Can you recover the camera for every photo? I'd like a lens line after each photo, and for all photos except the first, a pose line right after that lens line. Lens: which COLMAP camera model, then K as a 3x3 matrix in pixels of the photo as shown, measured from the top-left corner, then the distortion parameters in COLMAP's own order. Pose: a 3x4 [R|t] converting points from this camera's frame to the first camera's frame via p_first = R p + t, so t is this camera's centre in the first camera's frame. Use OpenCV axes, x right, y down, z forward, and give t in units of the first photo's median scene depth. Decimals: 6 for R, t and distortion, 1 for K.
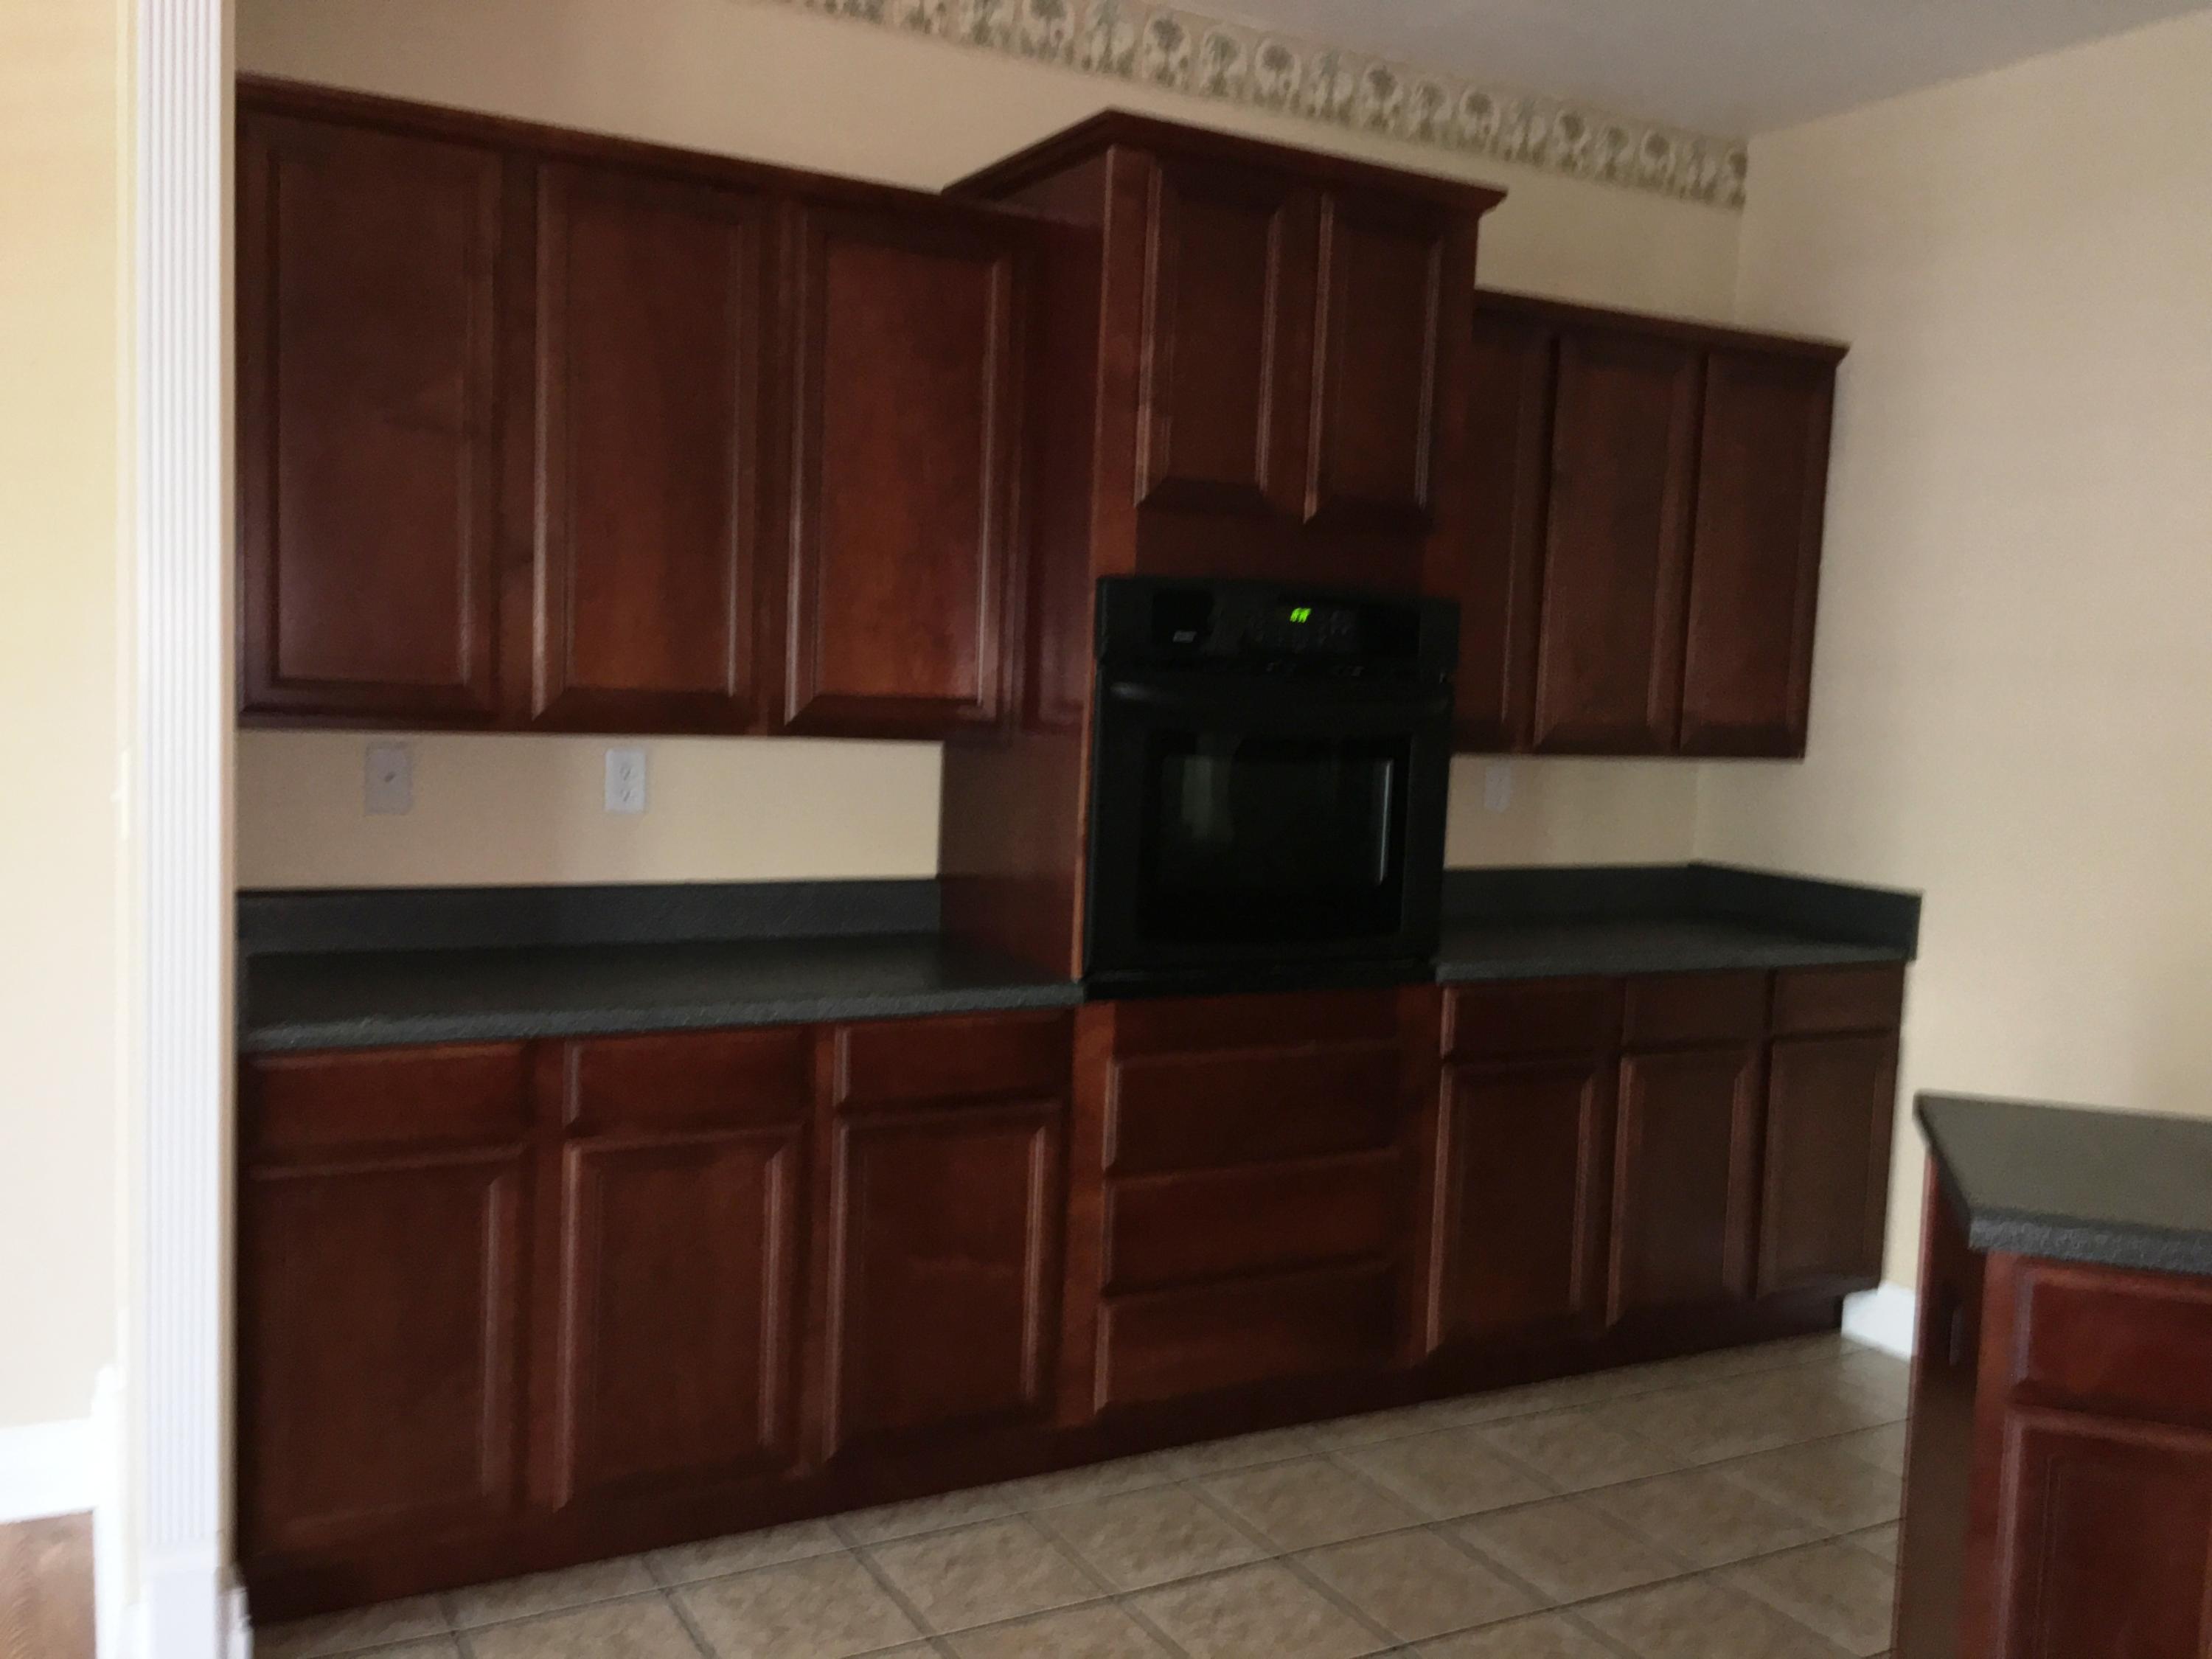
lens RADIAL K [[1885.7, 0, 1104.2], [0, 1885.7, 834.7], [0, 0, 1]] dist [0.098414, -0.123649]
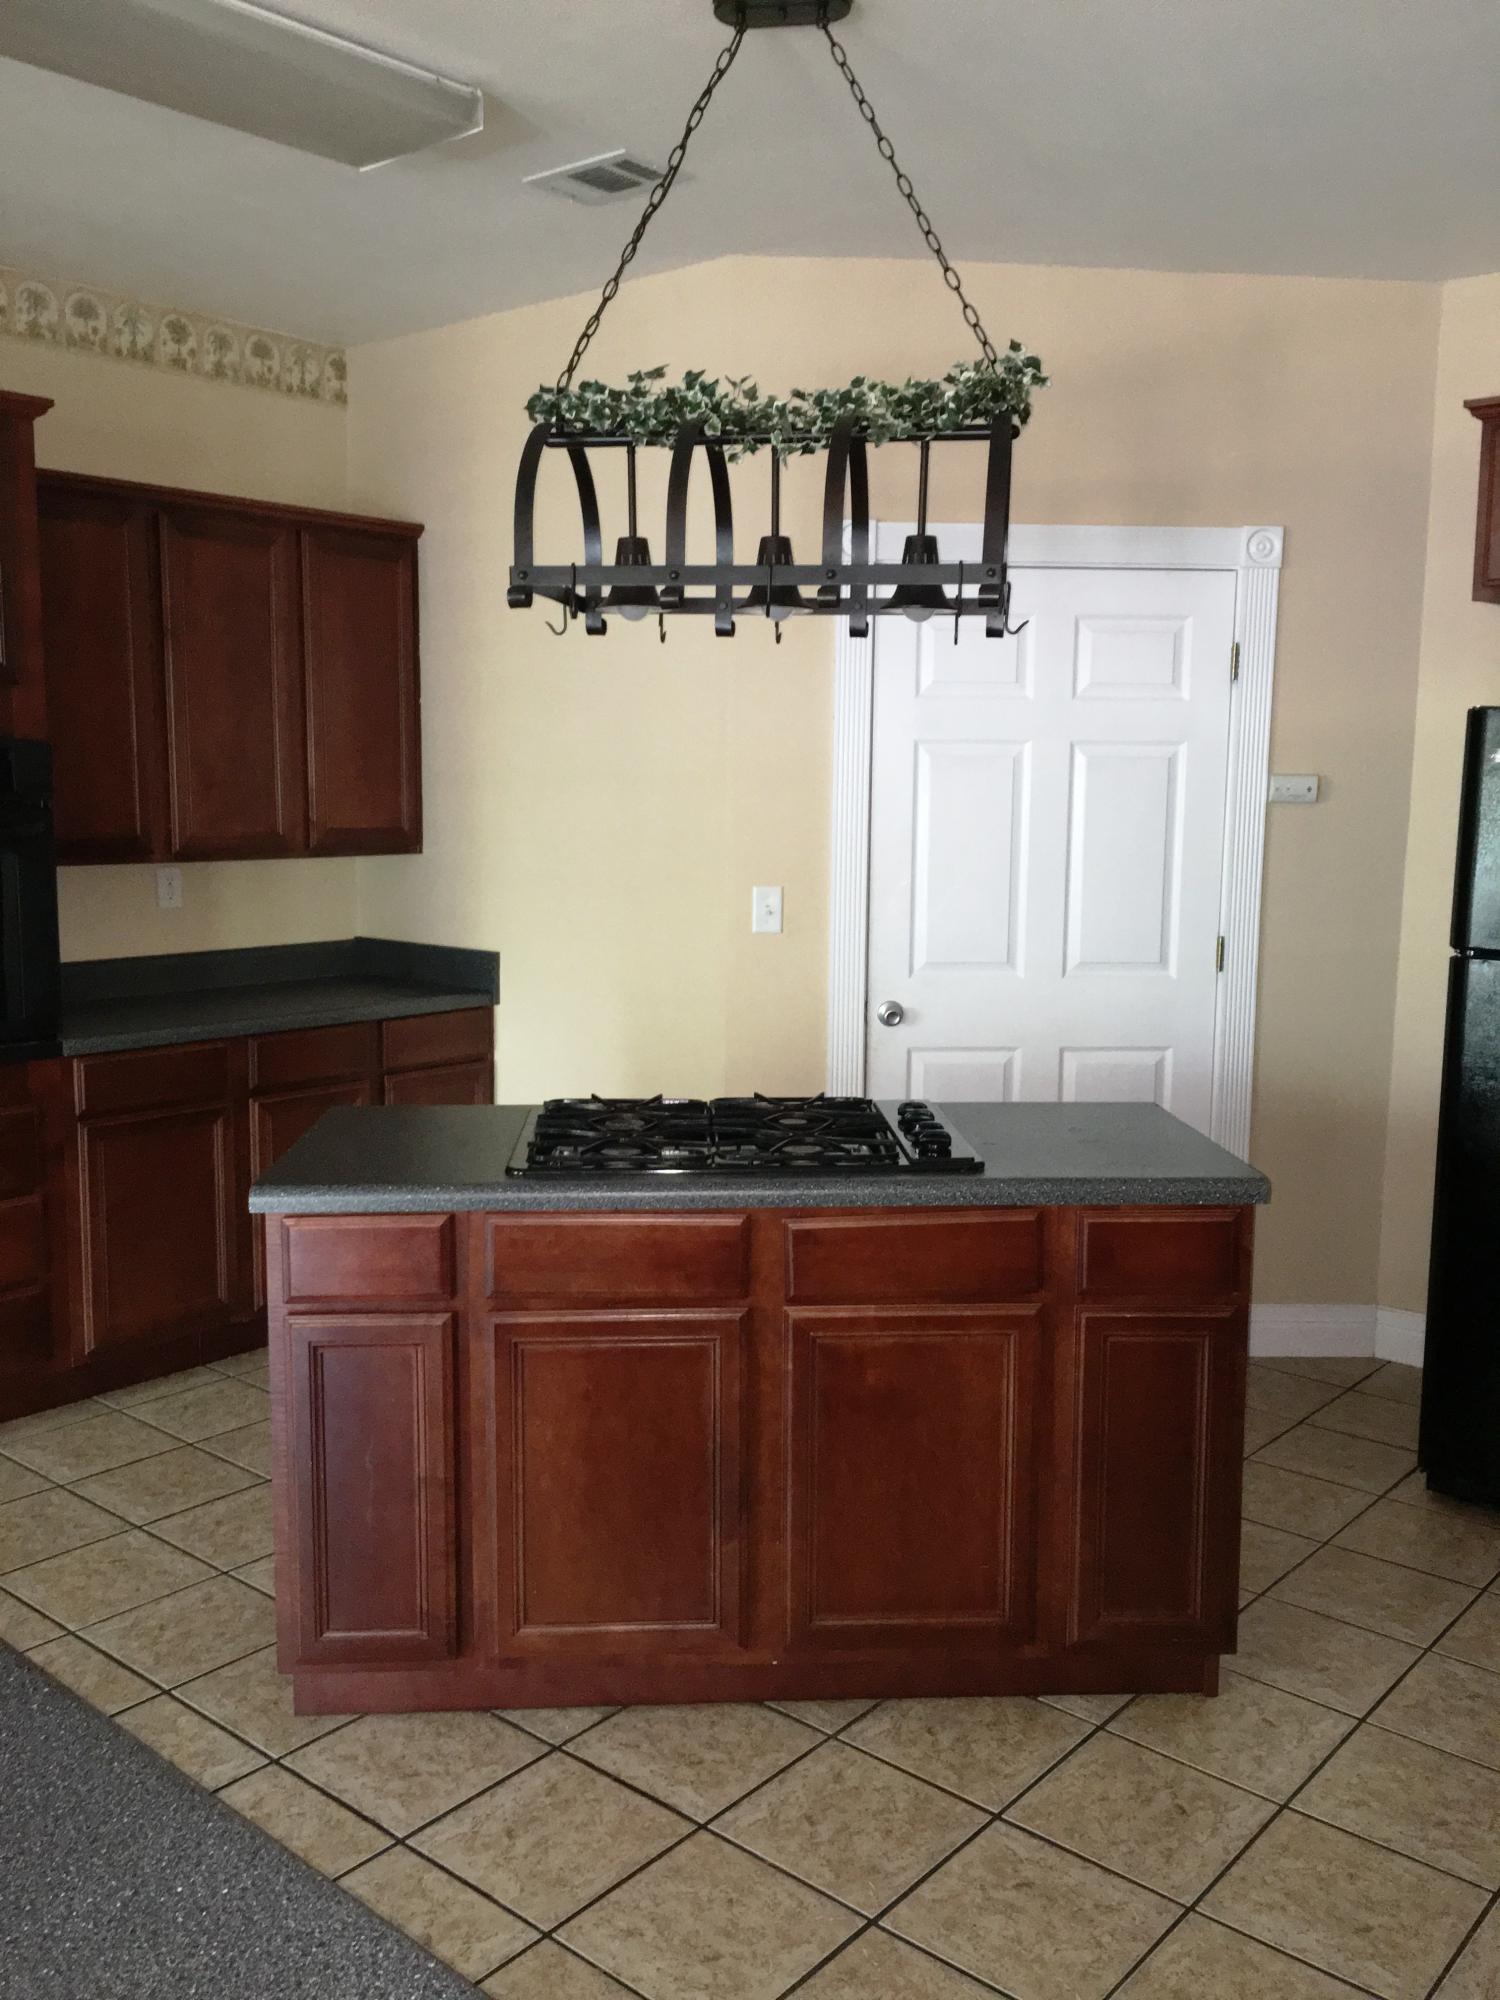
lens RADIAL K [[1705.0, 0, 752.5], [0, 1705.0, 1005.2], [0, 0, 1]] dist [0.098414, -0.123649]
pose [[0.938472, -0.082552, 0.335343, 0.193022], [0.062284, 0.995546, 0.070769, -0.005081], [-0.339692, -0.045528, 0.939434, -0.169817]]
